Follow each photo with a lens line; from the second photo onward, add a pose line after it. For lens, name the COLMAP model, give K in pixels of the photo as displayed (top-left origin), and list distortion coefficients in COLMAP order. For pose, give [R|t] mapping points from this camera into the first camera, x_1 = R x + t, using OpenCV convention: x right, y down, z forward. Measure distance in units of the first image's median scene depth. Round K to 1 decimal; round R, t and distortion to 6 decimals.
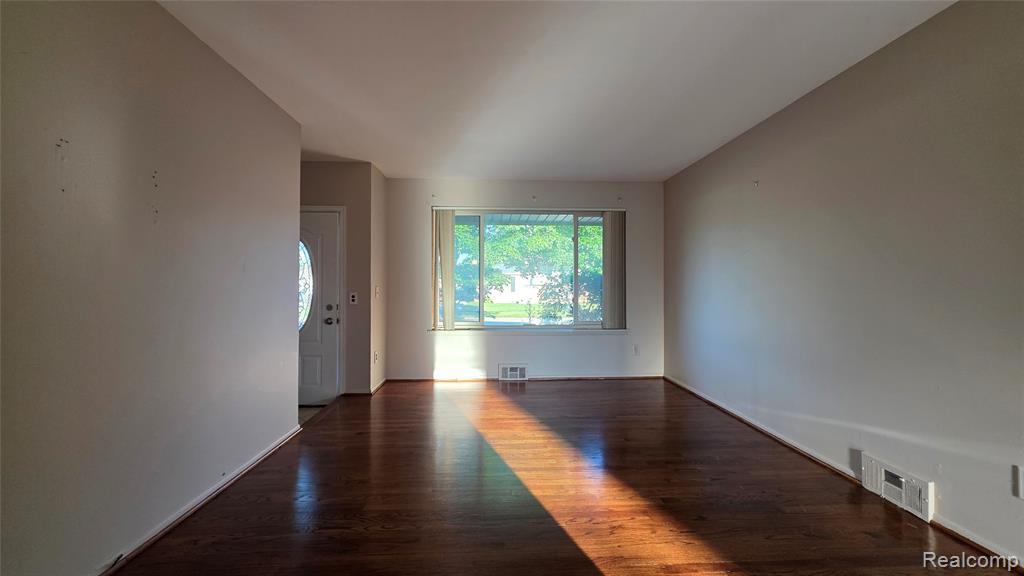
lens RADIAL K [[405.3, 0, 510.4], [0, 405.3, 287.8], [0, 0, 1]] dist [0.007560, -0.000681]
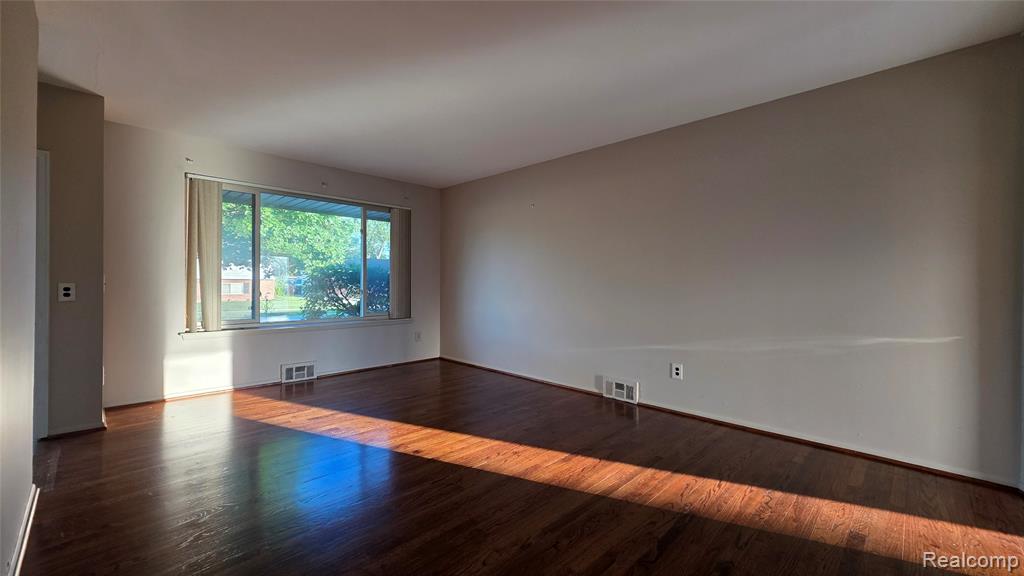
lens RADIAL K [[405.3, 0, 520.7], [0, 405.3, 285.0], [0, 0, 1]] dist [0.007560, -0.000681]
pose [[0.731697, 0.001548, 0.681629, -0.252687], [-0.006932, 0.999963, 0.005170, 0.004695], [-0.681595, -0.008507, 0.731680, -0.006451]]
